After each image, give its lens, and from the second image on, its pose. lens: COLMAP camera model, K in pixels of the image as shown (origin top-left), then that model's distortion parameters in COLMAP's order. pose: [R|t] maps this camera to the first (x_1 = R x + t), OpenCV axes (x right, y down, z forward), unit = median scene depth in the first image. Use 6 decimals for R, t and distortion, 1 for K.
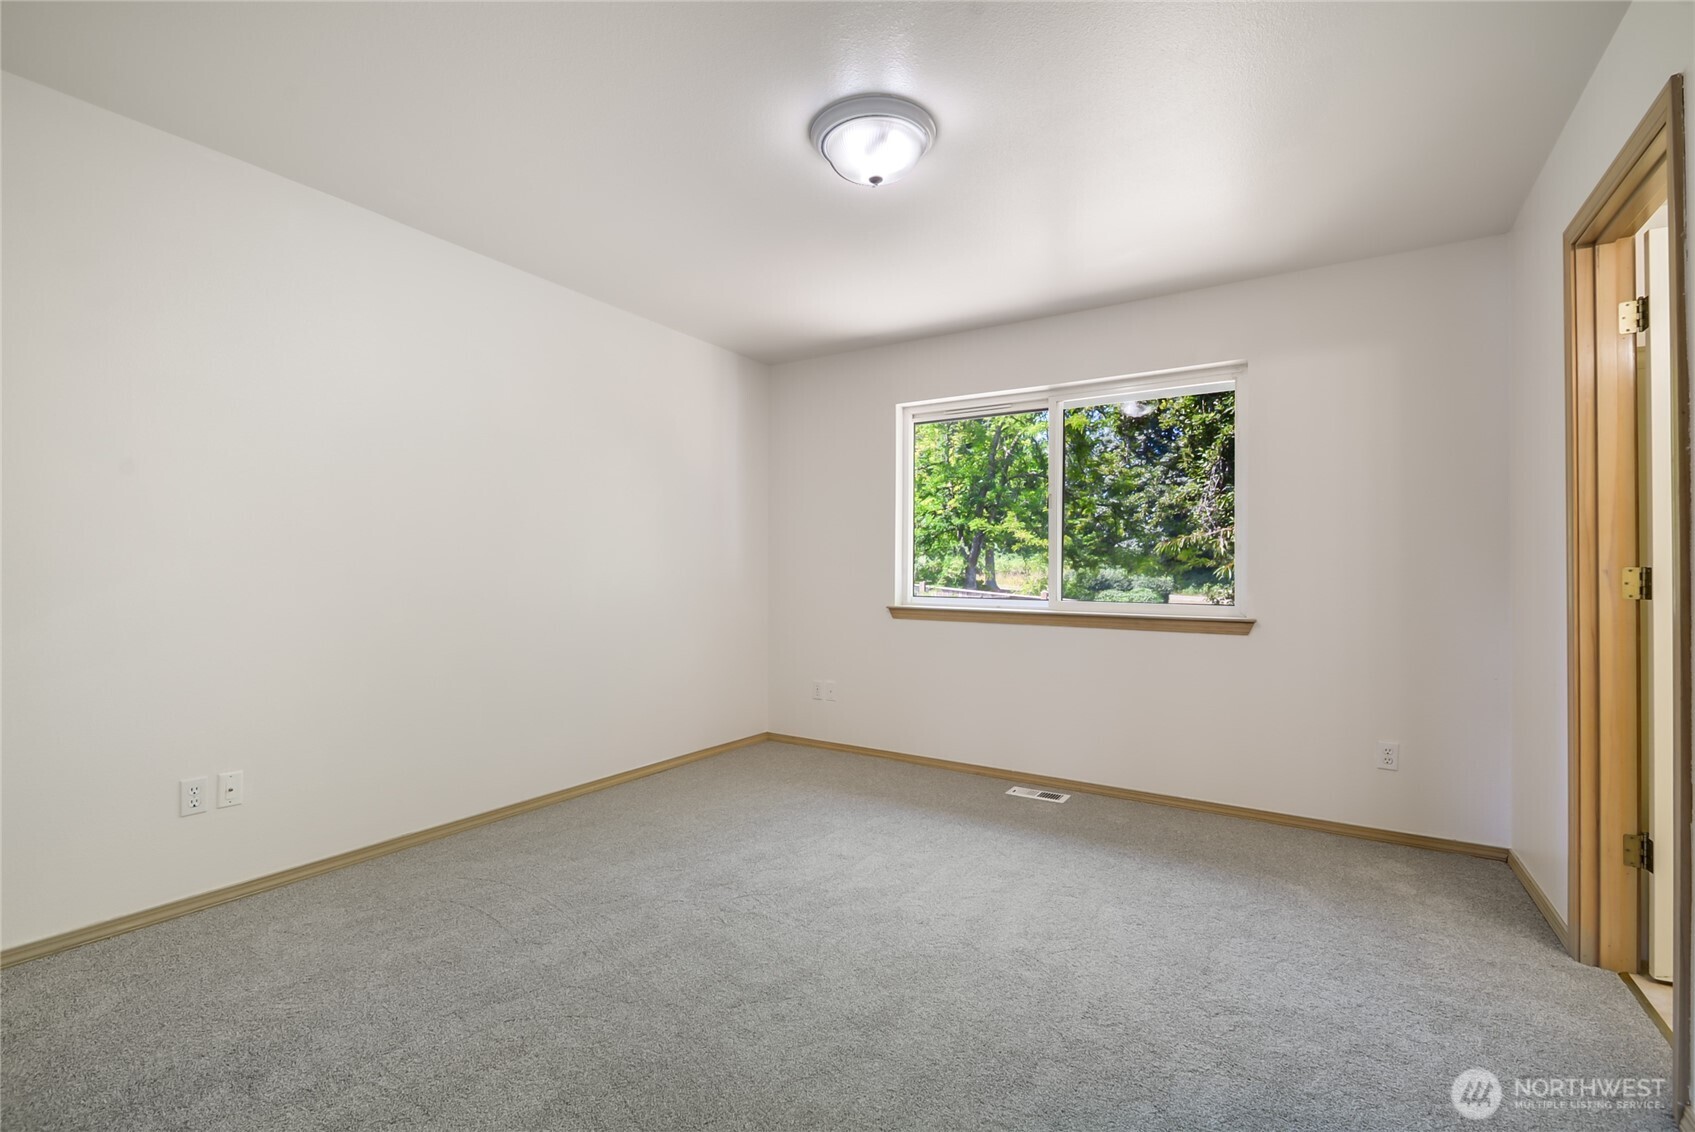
lens RADIAL K [[741.6, 0, 829.7], [0, 741.6, 574.1], [0, 0, 1]] dist [0.002423, -0.012638]
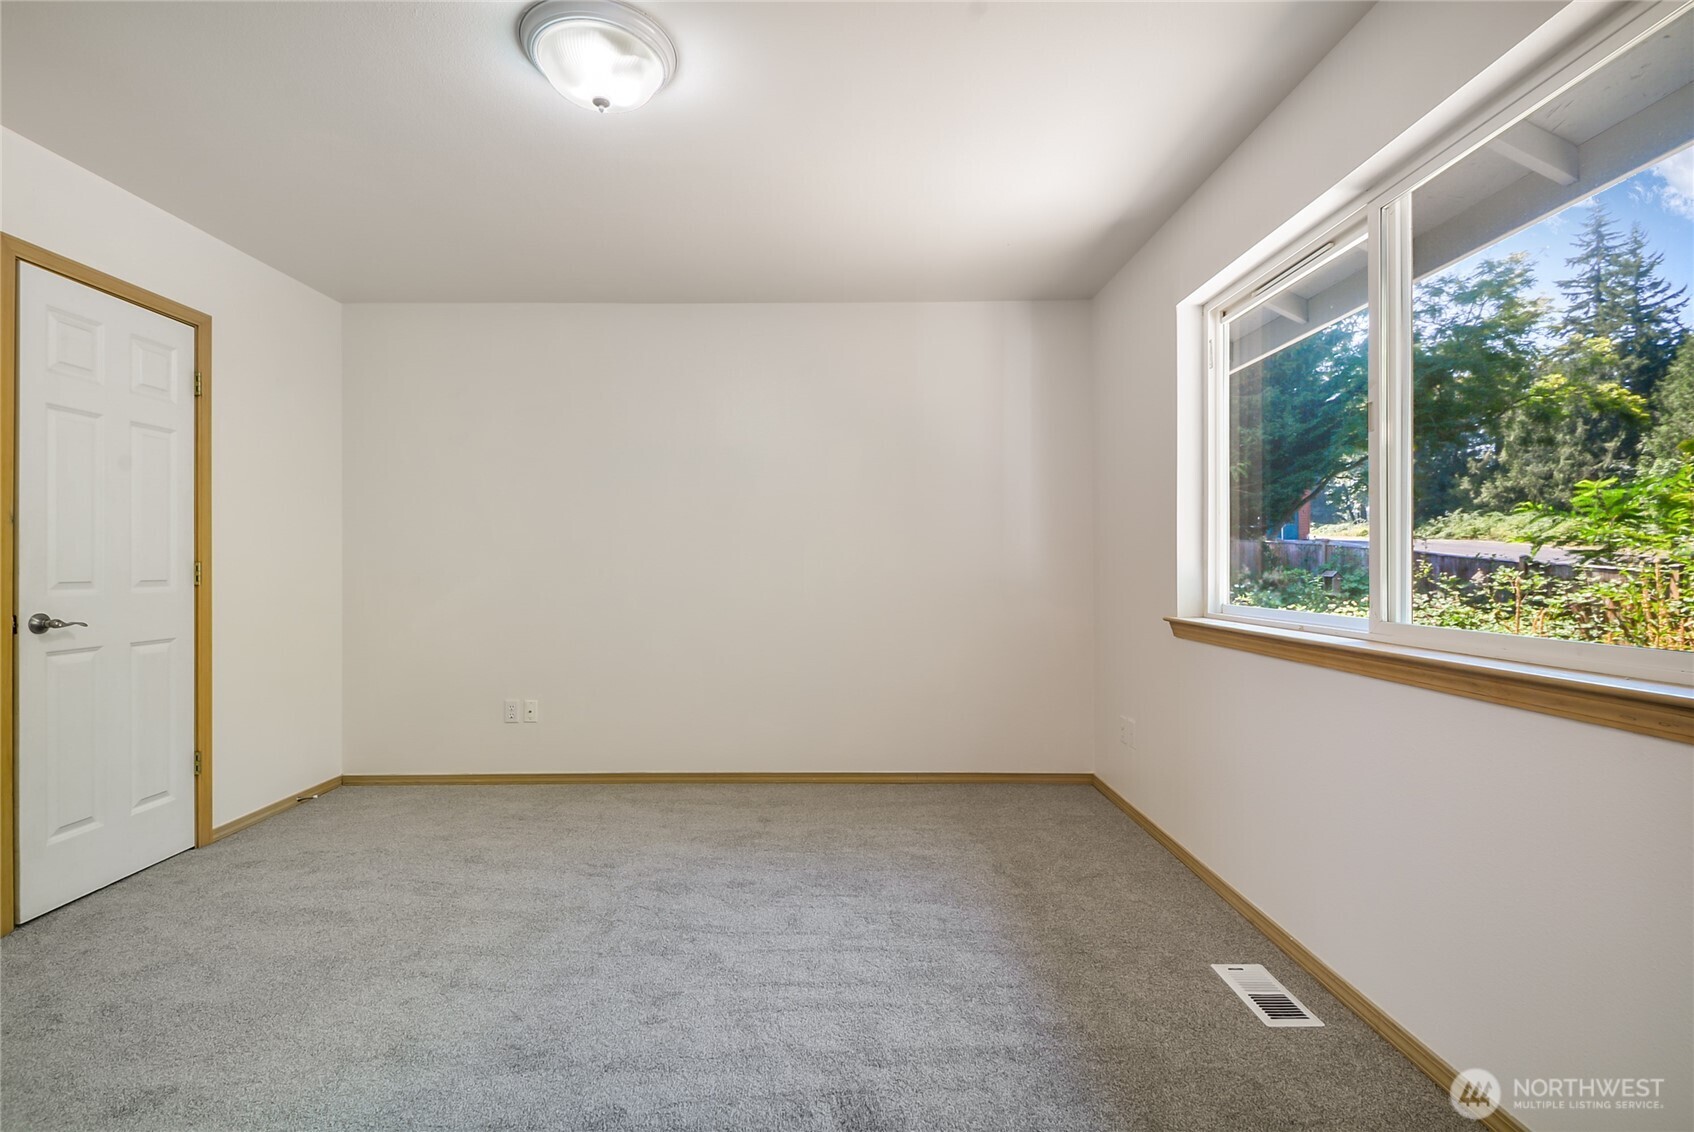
lens RADIAL K [[741.2, 0, 829.2], [0, 741.2, 574.1], [0, 0, 1]] dist [0.002423, -0.012638]
pose [[0.538541, 0.005869, -0.842579, 0.729871], [0.006447, 0.999918, 0.011085, -0.007323], [0.842575, -0.011402, 0.538459, 0.613030]]
